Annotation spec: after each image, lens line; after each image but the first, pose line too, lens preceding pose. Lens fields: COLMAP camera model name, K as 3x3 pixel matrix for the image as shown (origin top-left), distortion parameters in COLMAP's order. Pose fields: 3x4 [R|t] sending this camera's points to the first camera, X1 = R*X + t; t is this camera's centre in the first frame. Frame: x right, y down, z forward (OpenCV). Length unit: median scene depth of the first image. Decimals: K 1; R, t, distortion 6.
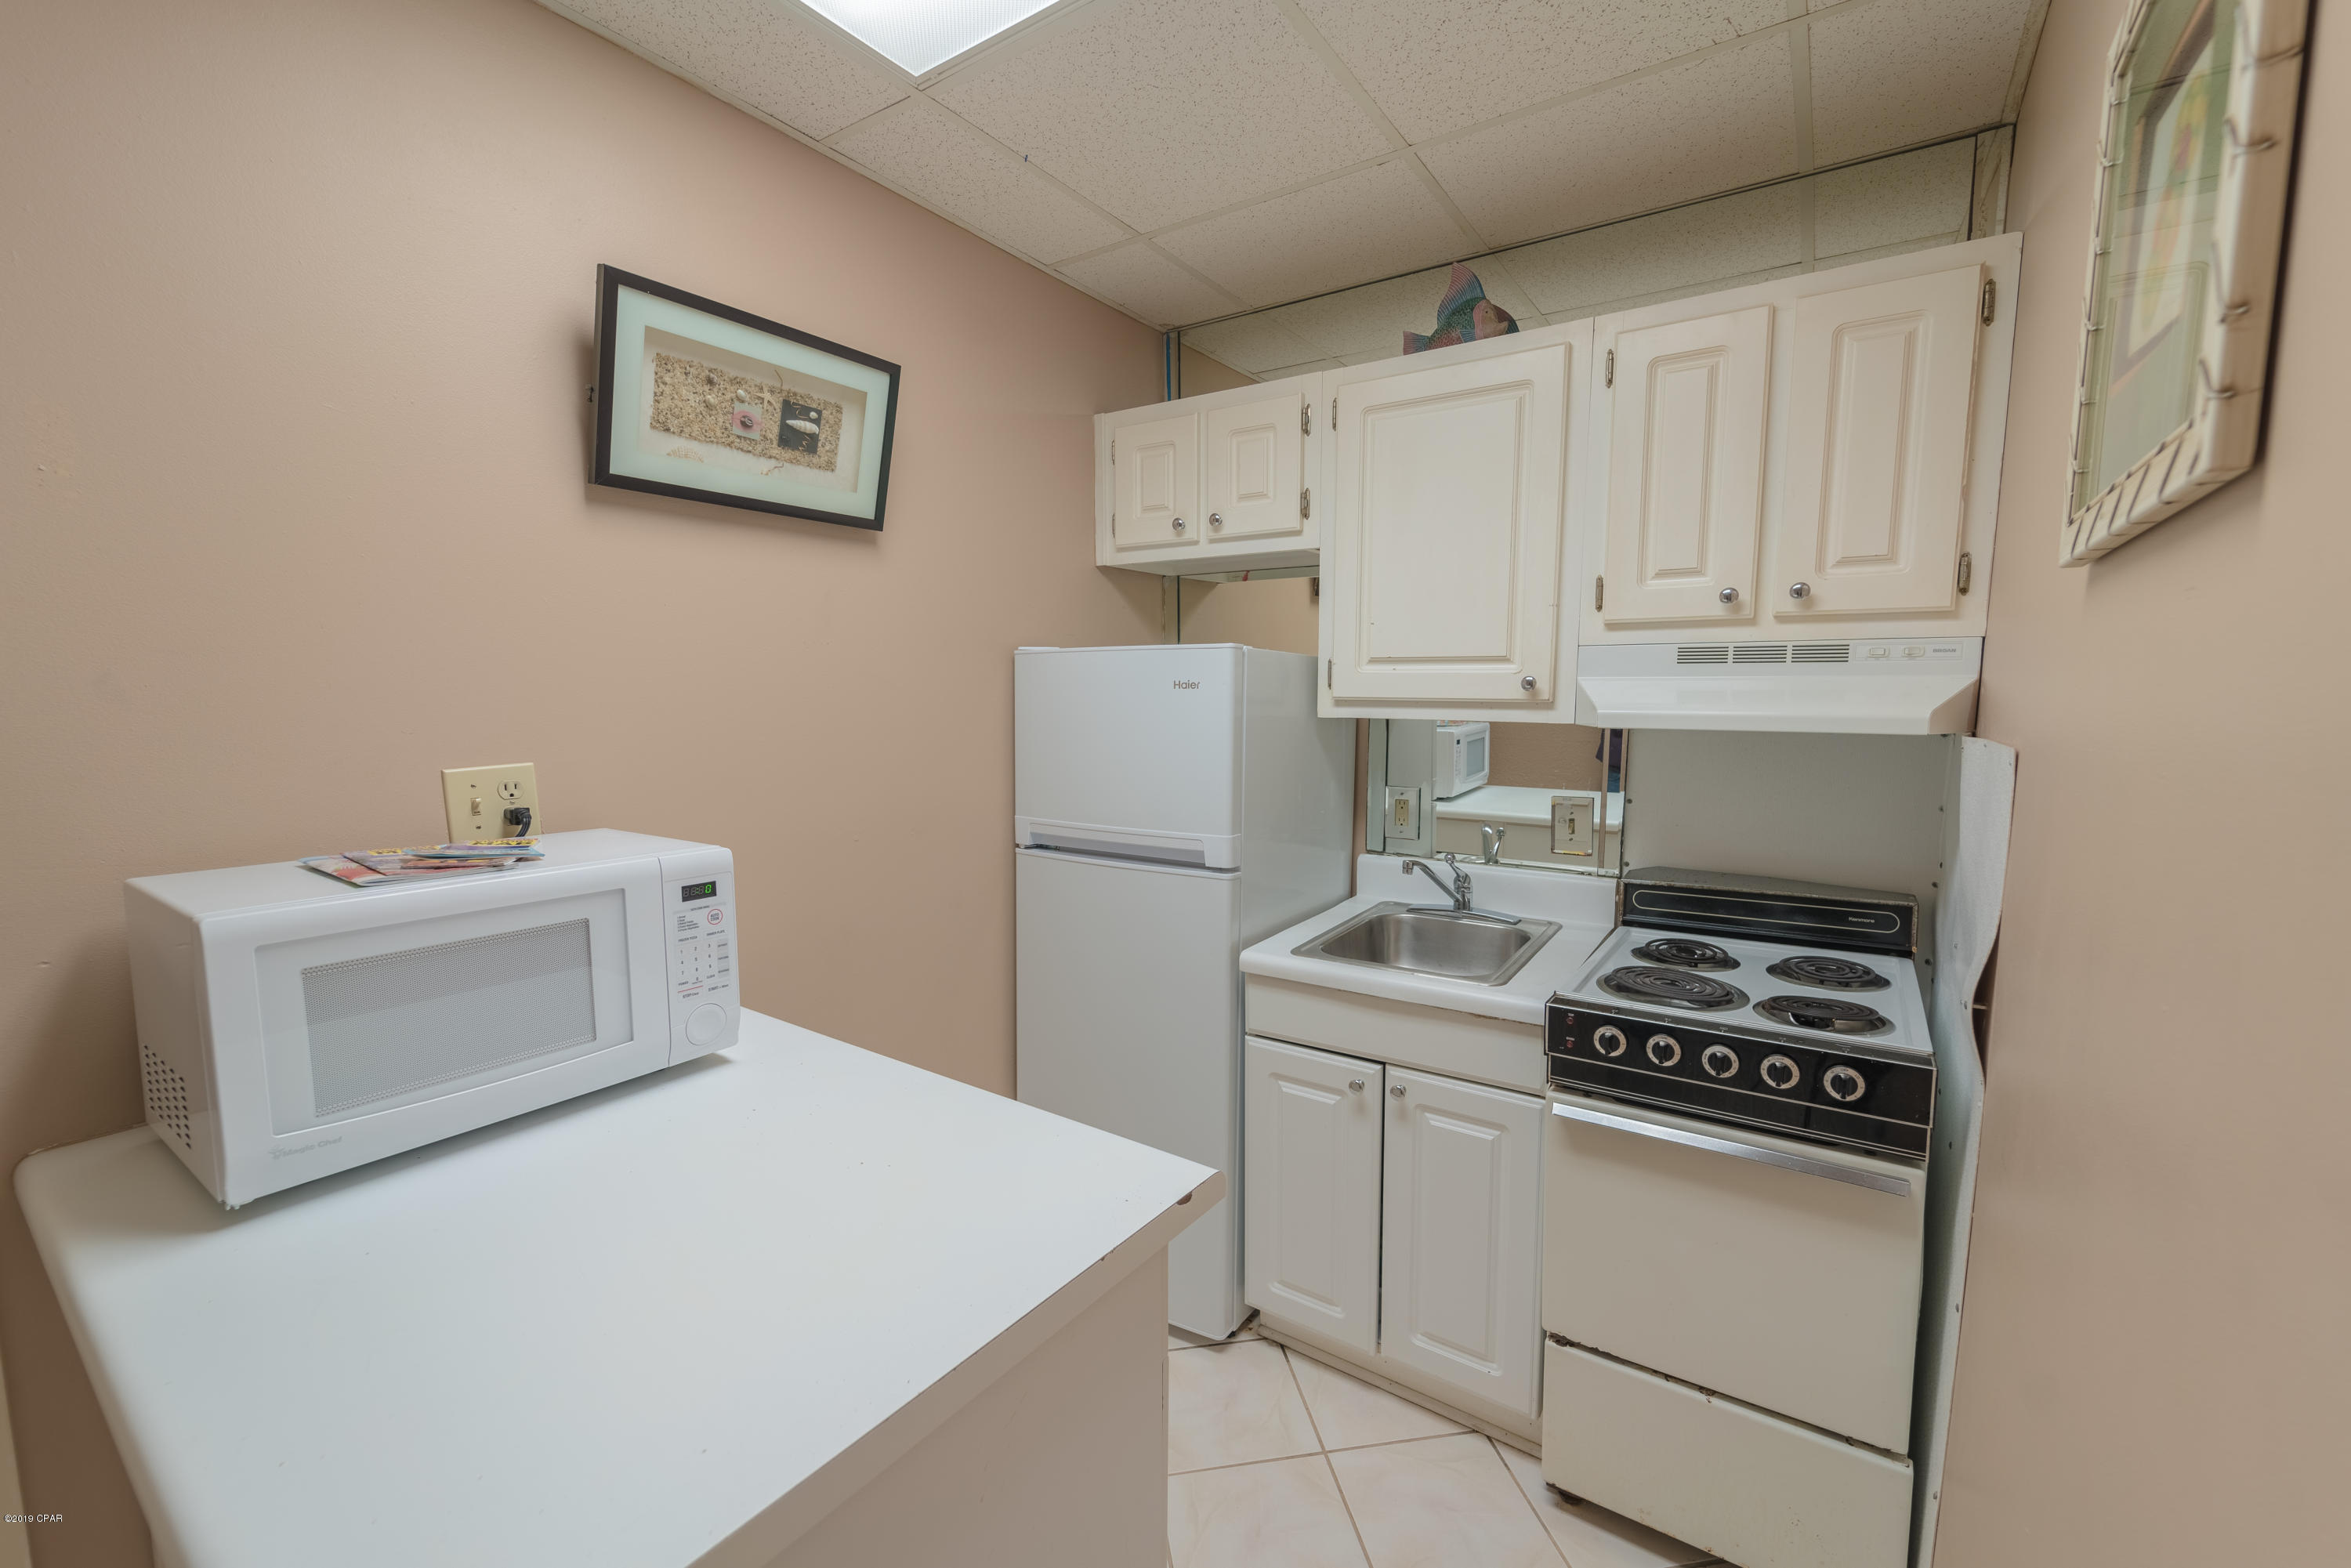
lens RADIAL K [[956.5, 0, 1179.2], [0, 956.5, 796.8], [0, 0, 1]] dist [-0.001027, -0.001394]
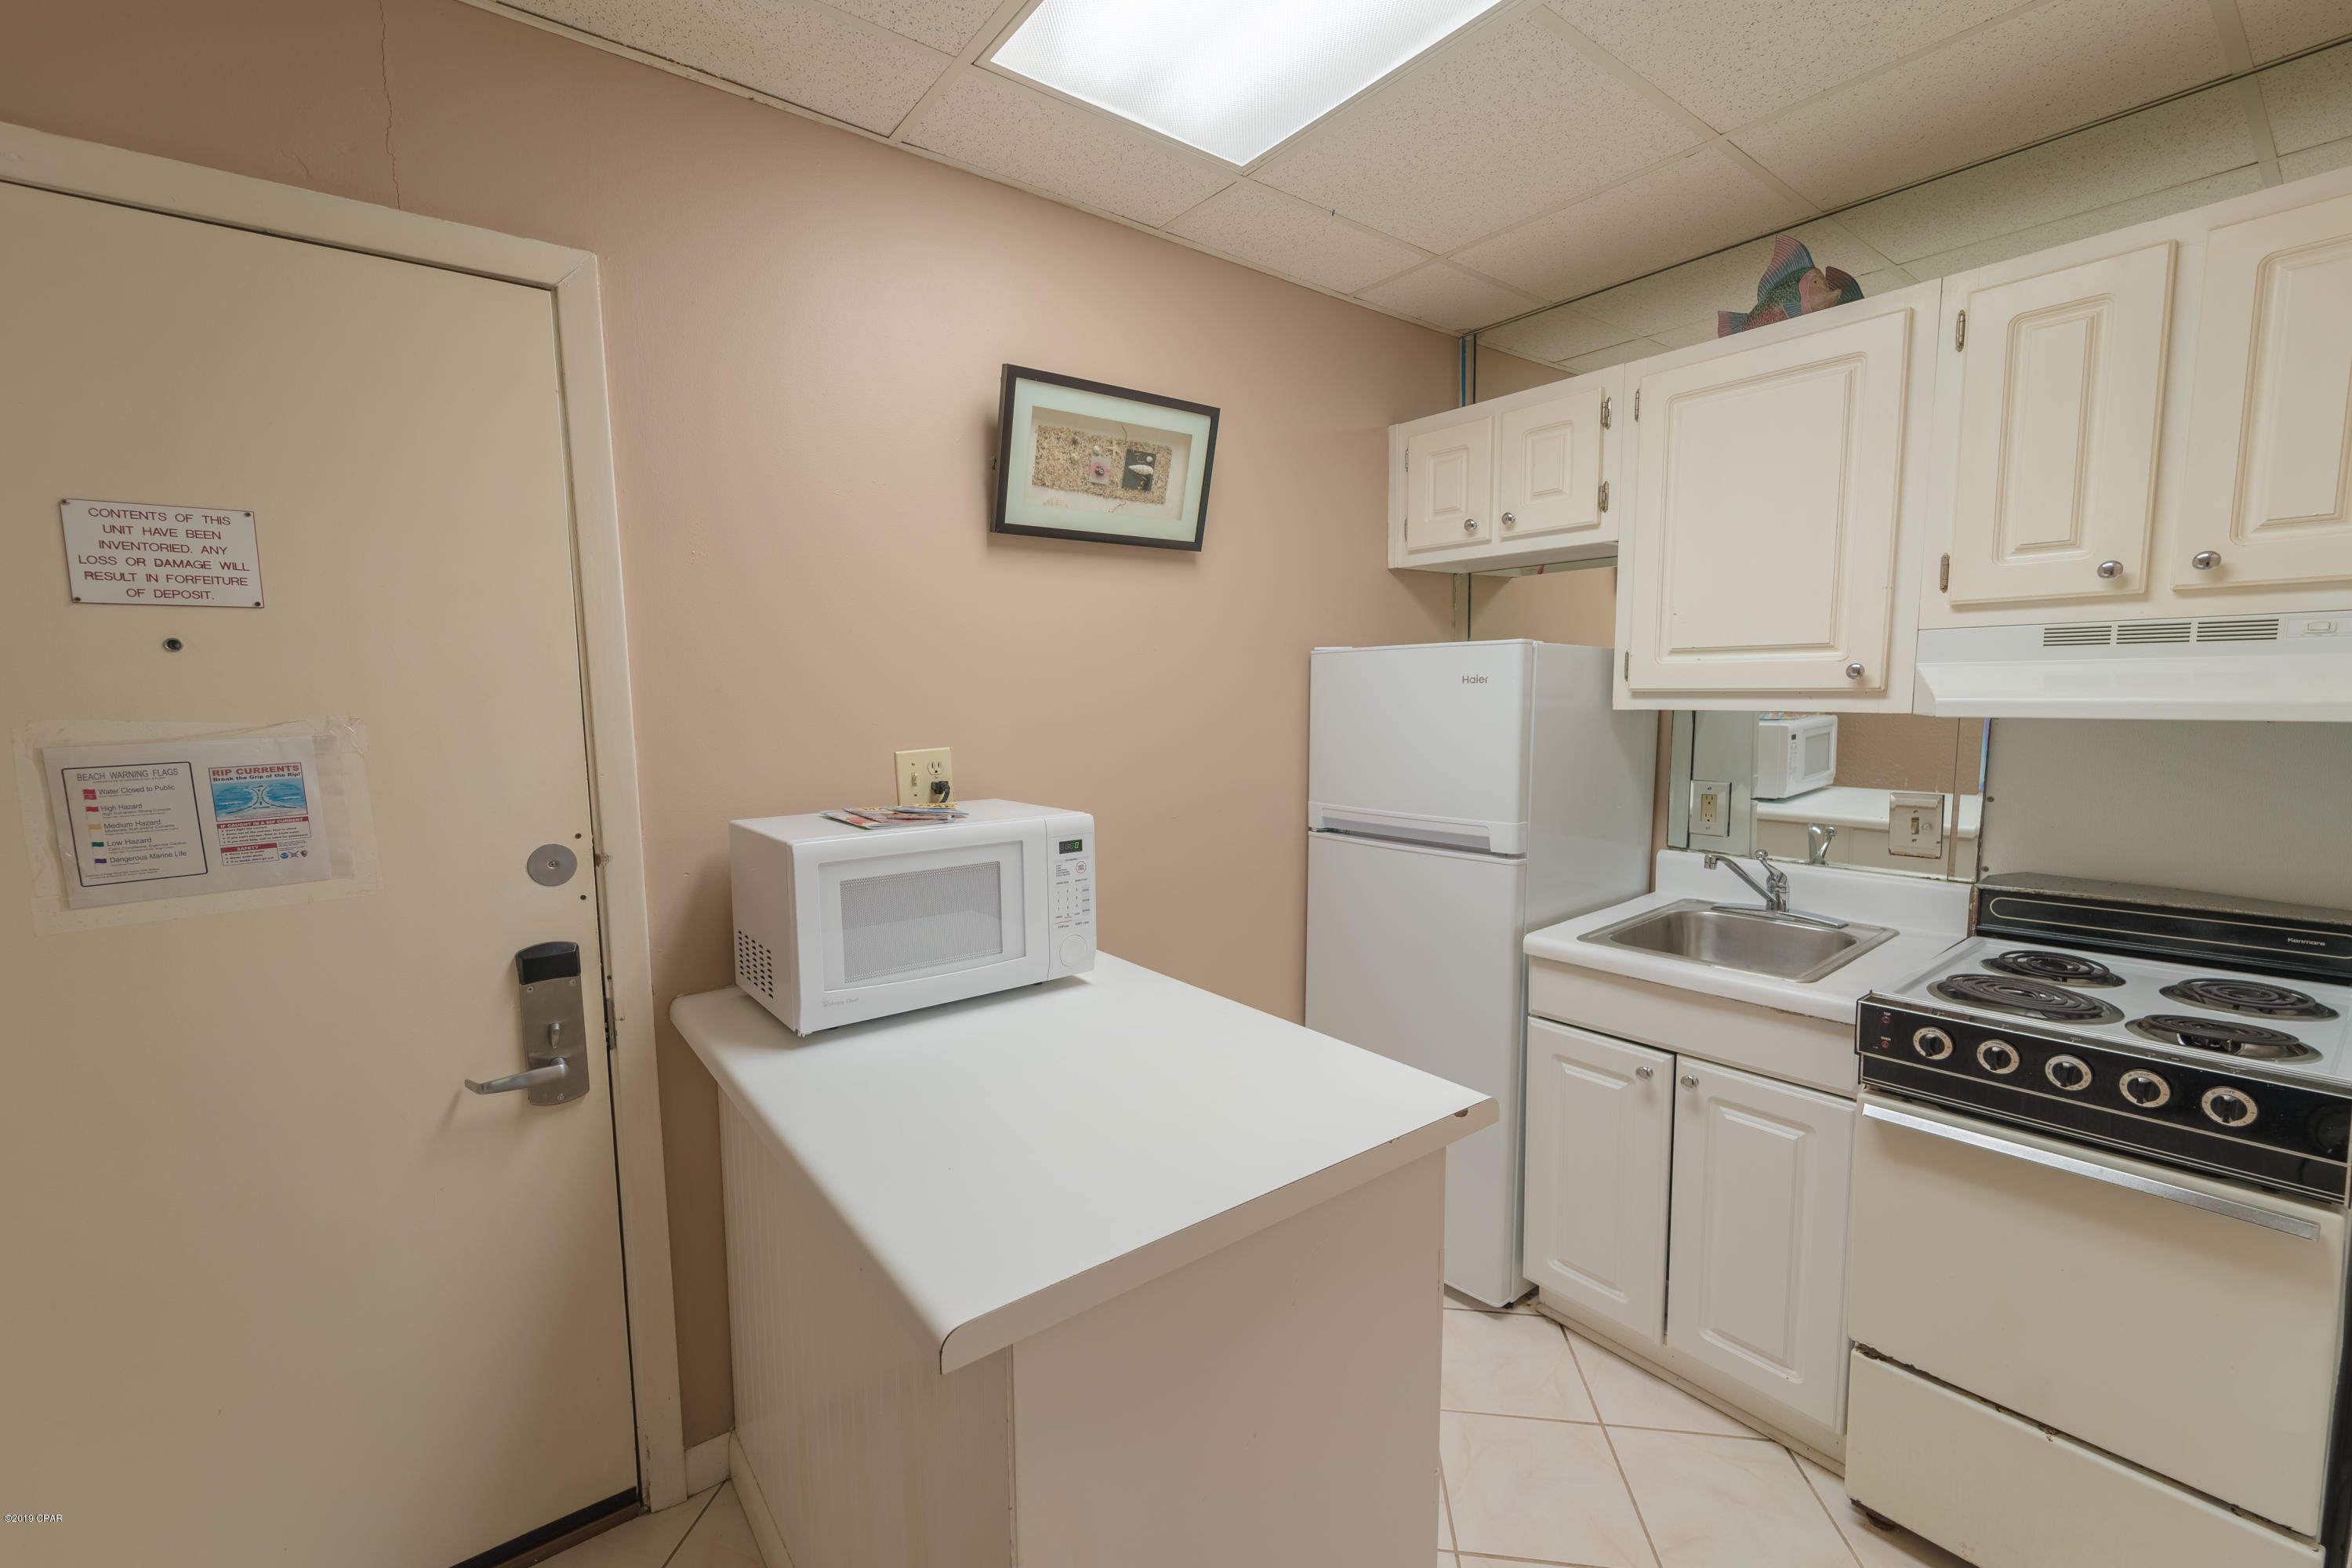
lens RADIAL K [[957.0, 0, 1151.5], [0, 957.0, 794.2], [0, 0, 1]] dist [-0.001027, -0.001394]
pose [[0.949186, 0.019050, -0.314139, 0.003300], [-0.019153, 0.999813, 0.002761, 0.016103], [0.314132, 0.003396, 0.949373, -0.134471]]
